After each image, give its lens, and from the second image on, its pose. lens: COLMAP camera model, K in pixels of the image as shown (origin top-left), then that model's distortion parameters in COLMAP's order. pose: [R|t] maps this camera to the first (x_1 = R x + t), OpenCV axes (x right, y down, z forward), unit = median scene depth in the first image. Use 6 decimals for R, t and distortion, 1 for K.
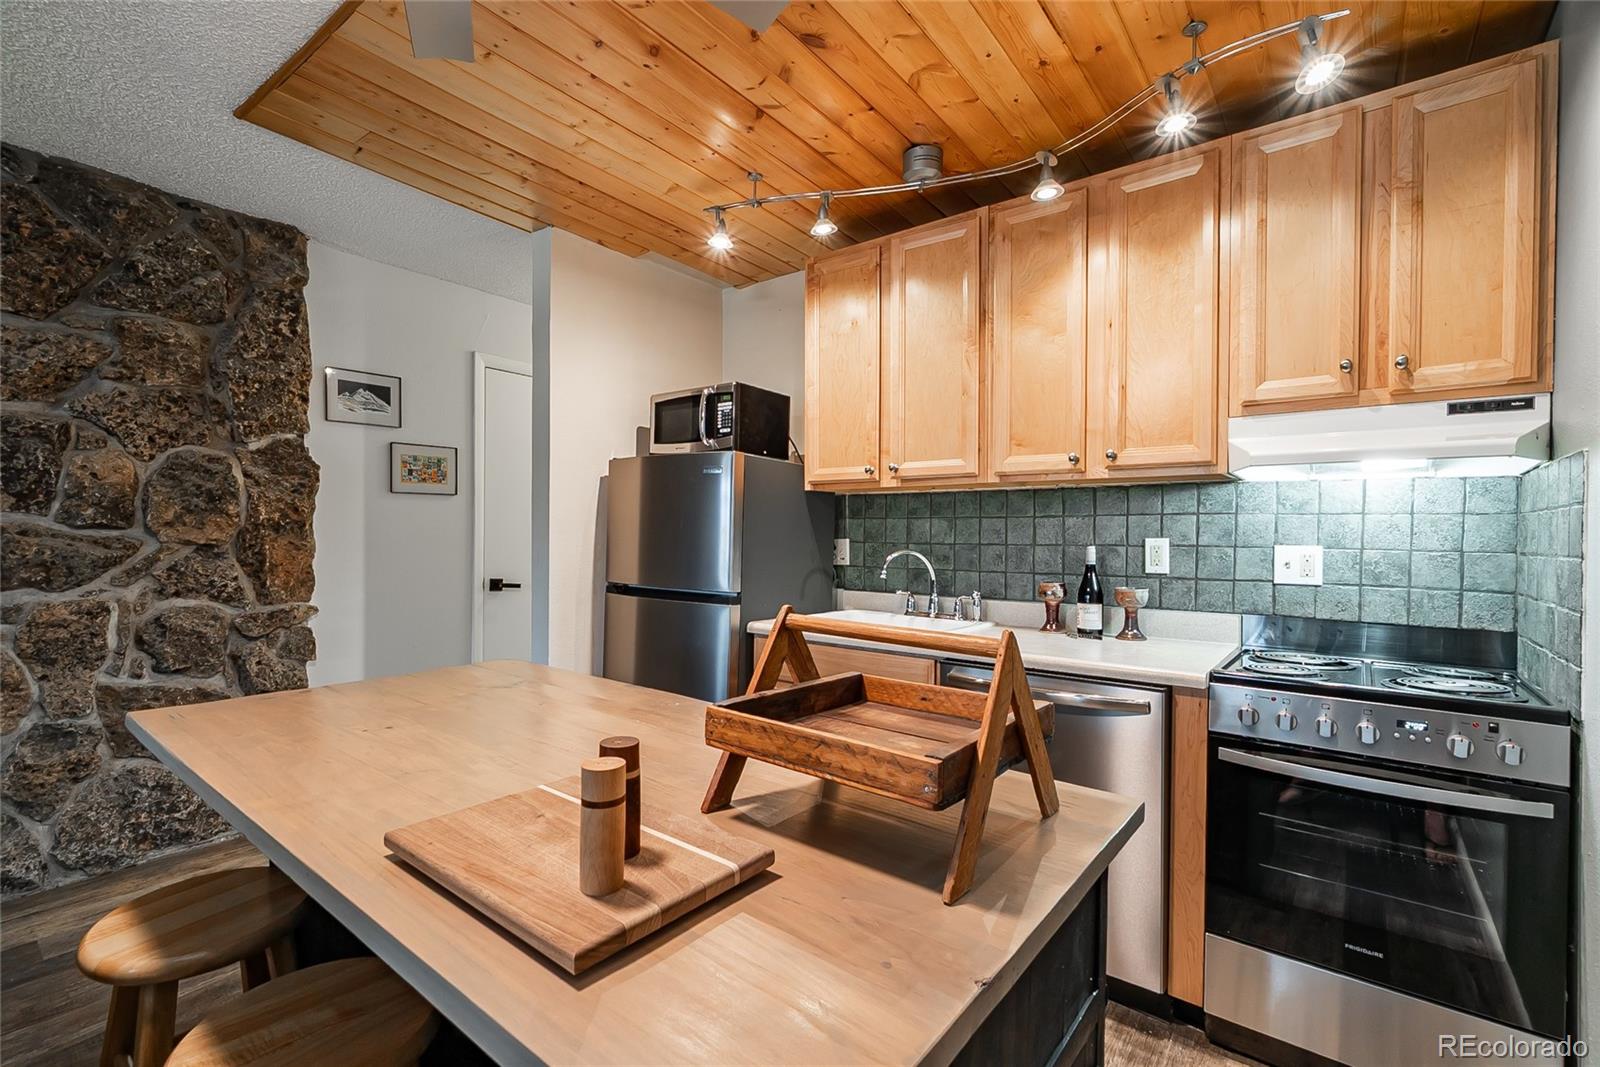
lens RADIAL K [[715.1, 0, 788.7], [0, 715.1, 540.1], [0, 0, 1]] dist [0.000962, -0.001125]
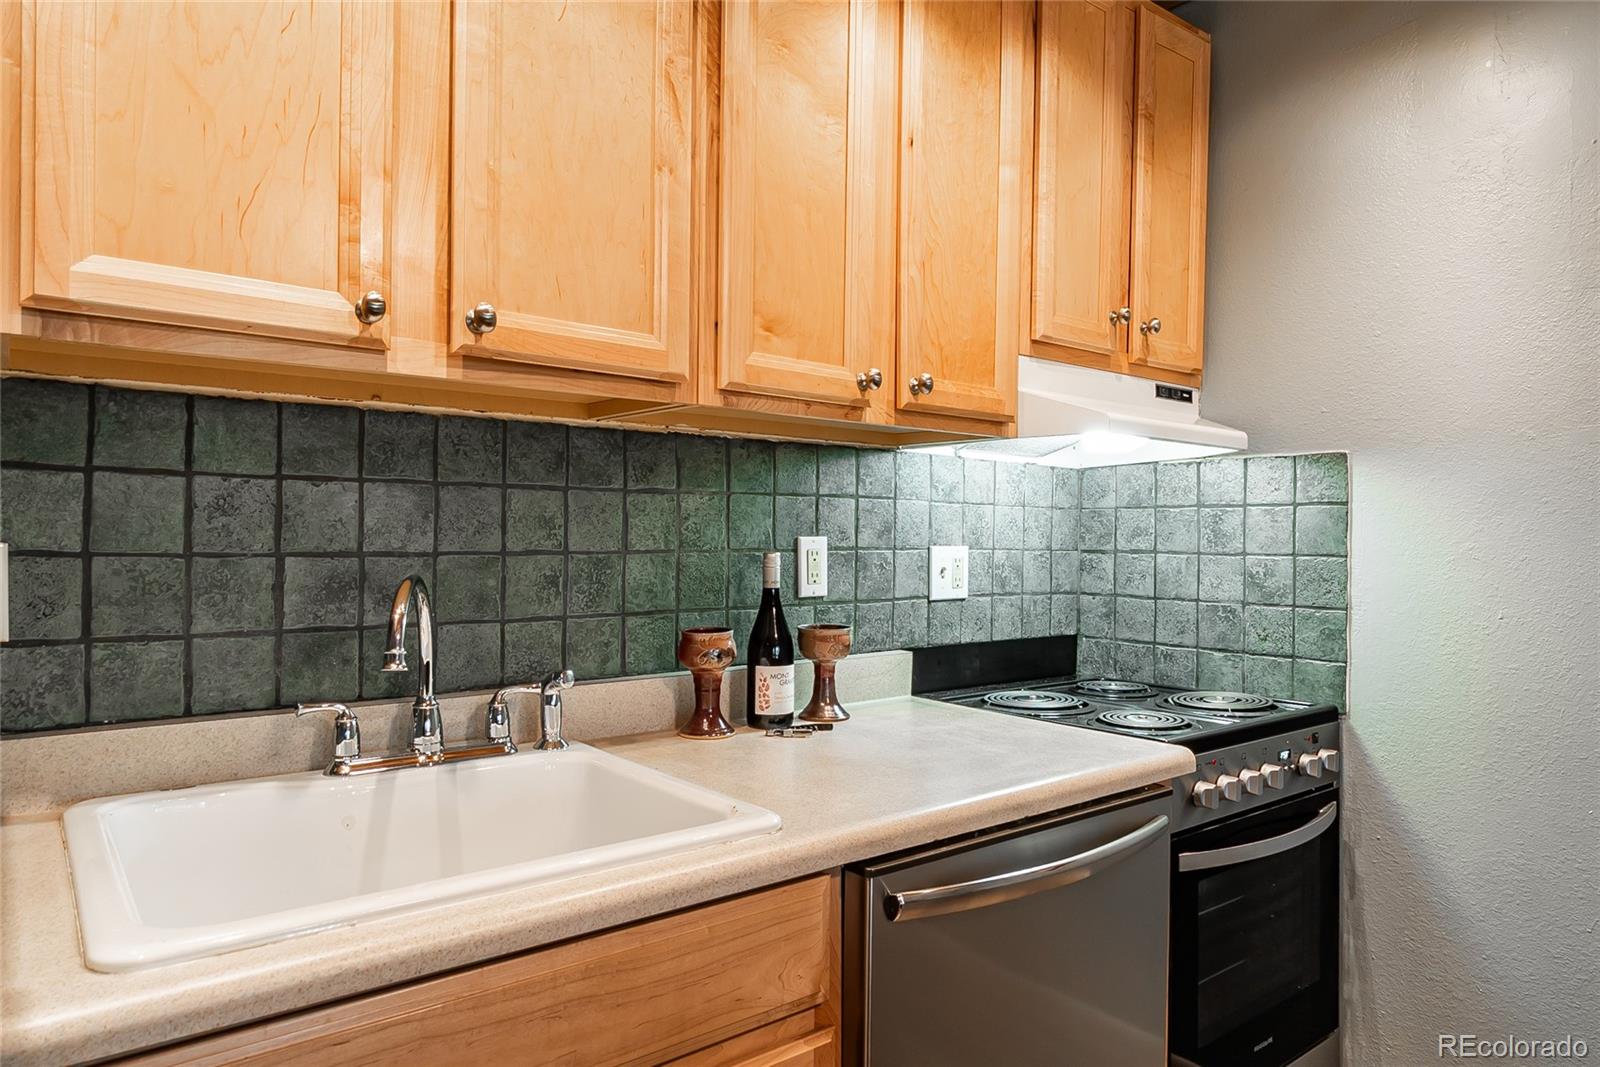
lens RADIAL K [[986.6, 0, 784.9], [0, 986.6, 536.2], [0, 0, 1]] dist [-0.002139, 0.001613]
pose [[0.234796, -0.008270, 0.972009, -0.274584], [0.000304, 0.999964, 0.008435, -0.009624], [-0.972045, -0.001685, 0.234790, 0.852298]]
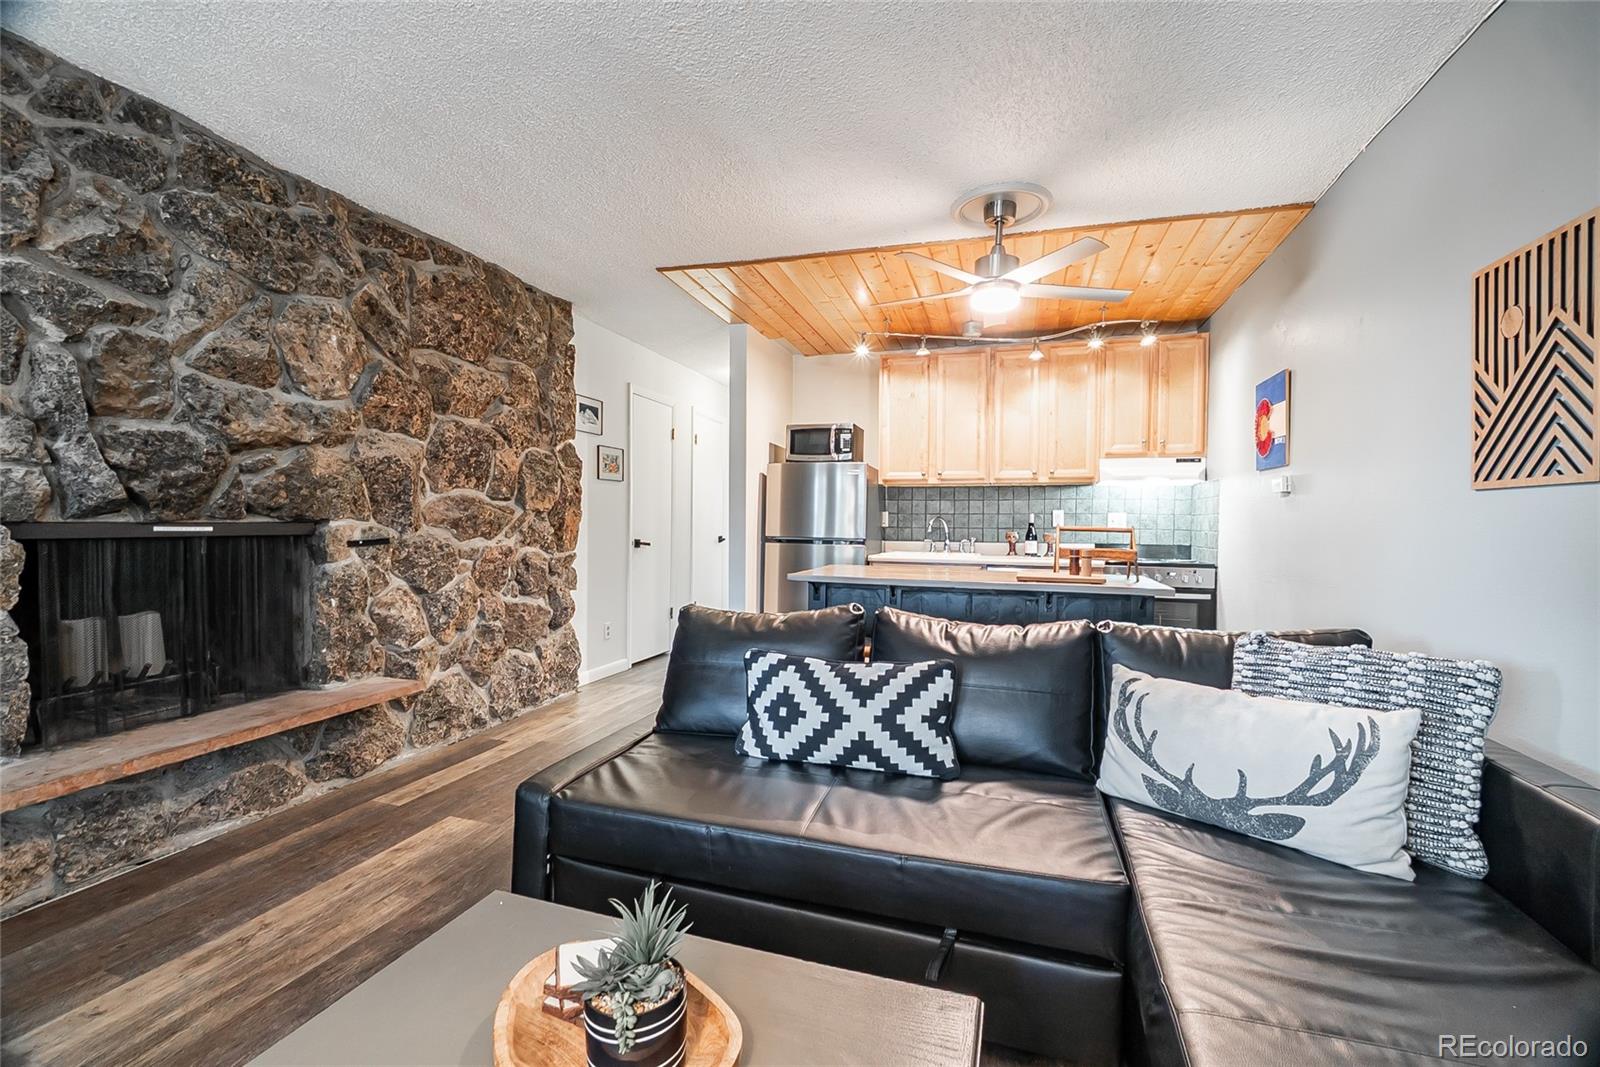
lens RADIAL K [[715.1, 0, 786.8], [0, 715.1, 536.6], [0, 0, 1]] dist [0.000962, -0.001125]
pose [[0.937523, -0.006191, 0.347869, -1.015958], [0.001272, 0.999896, 0.014368, 0.045269], [-0.347922, -0.013028, 0.937433, -0.743449]]
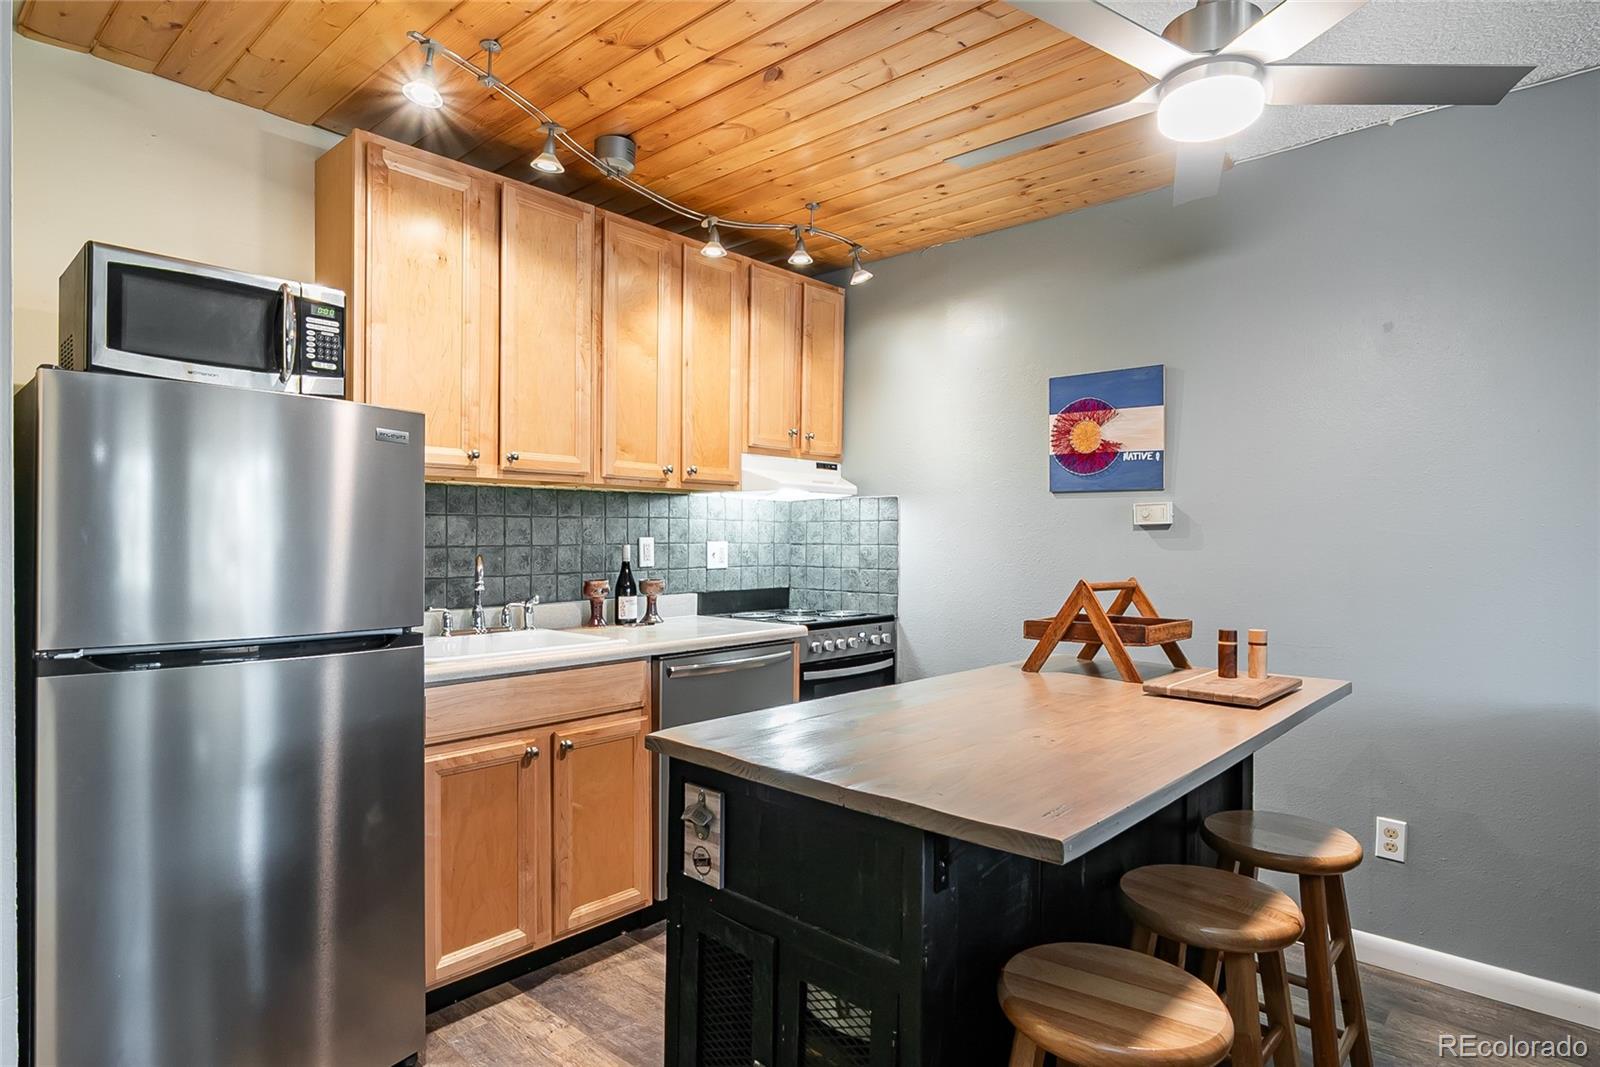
lens RADIAL K [[870.3, 0, 794.2], [0, 870.3, 539.7], [0, 0, 1]] dist [-0.004810, -0.002580]
pose [[0.068860, -0.013931, 0.997529, -0.952113], [0.004804, 0.999896, 0.013633, -0.017945], [-0.997615, 0.003853, 0.068920, 0.664825]]
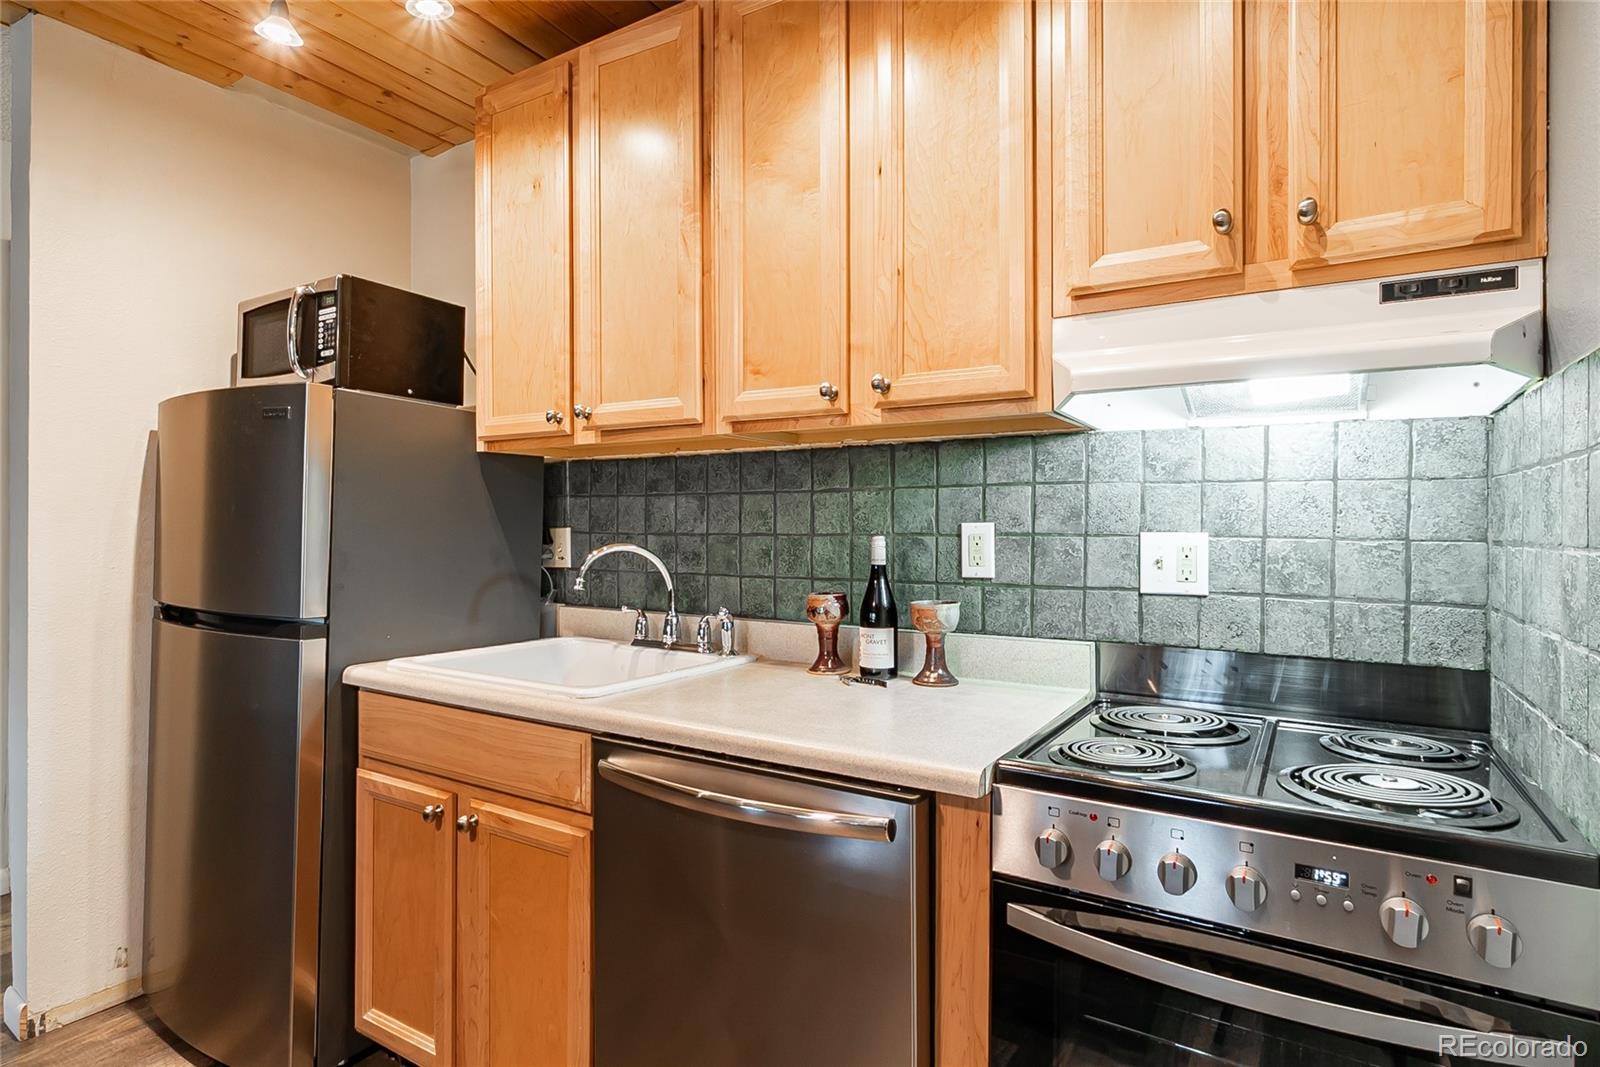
lens RADIAL K [[828.5, 0, 805.9], [0, 828.5, 525.1], [0, 0, 1]] dist [-0.005162, -0.000048]
pose [[0.992756, -0.007347, 0.119925, 0.280285], [0.008118, 0.999949, -0.005944, 0.002800], [-0.119875, 0.006875, 0.992765, 0.291708]]
